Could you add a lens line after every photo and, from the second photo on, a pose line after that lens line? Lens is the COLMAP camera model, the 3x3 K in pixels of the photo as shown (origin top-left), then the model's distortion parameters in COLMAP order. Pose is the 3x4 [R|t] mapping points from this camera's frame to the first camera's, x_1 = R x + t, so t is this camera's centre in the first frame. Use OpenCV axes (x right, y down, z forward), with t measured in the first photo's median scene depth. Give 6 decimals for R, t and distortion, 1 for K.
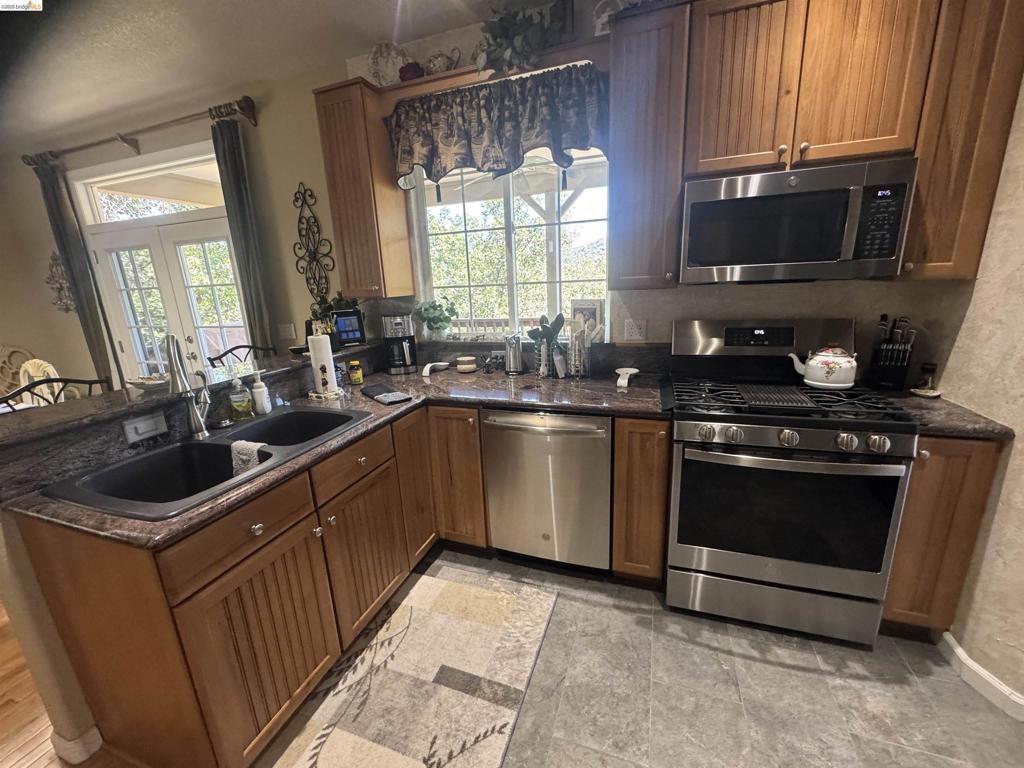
lens RADIAL K [[409.0, 0, 513.8], [0, 409.0, 384.5], [0, 0, 1]] dist [-0.002522, 0.000301]
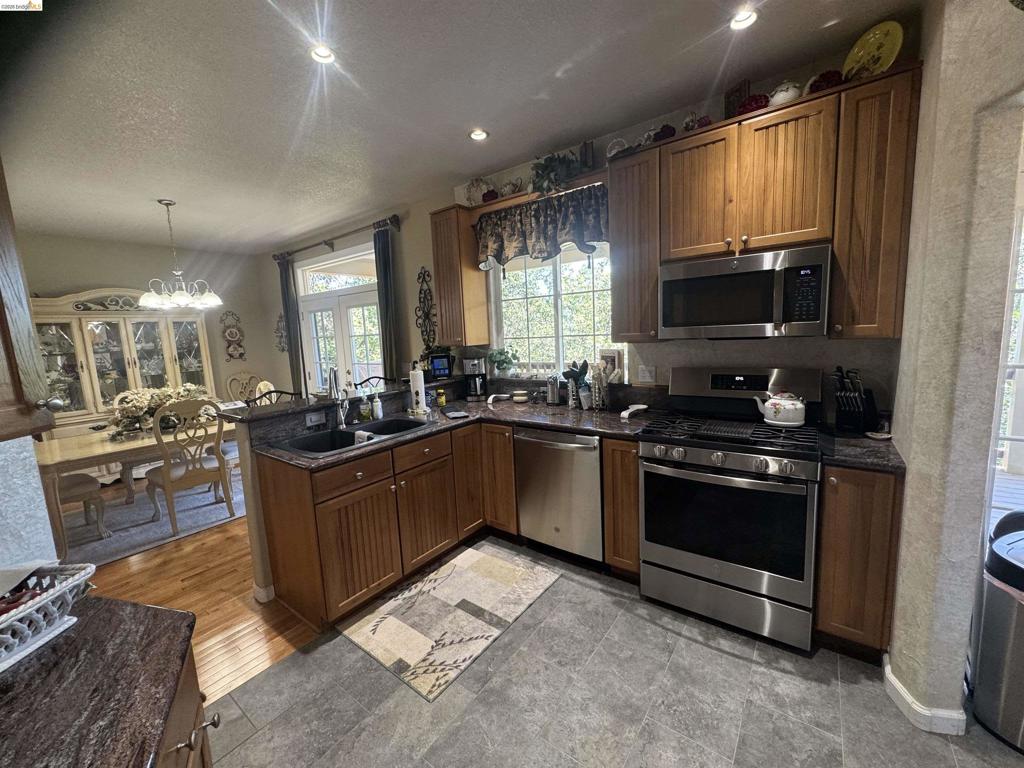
lens RADIAL K [[409.0, 0, 513.8], [0, 409.0, 384.5], [0, 0, 1]] dist [-0.002522, 0.000301]
pose [[0.954601, 0.038237, -0.295423, 0.310031], [-0.068636, 0.993277, -0.093222, 0.045136], [0.289873, 0.109266, 0.950807, -0.320323]]
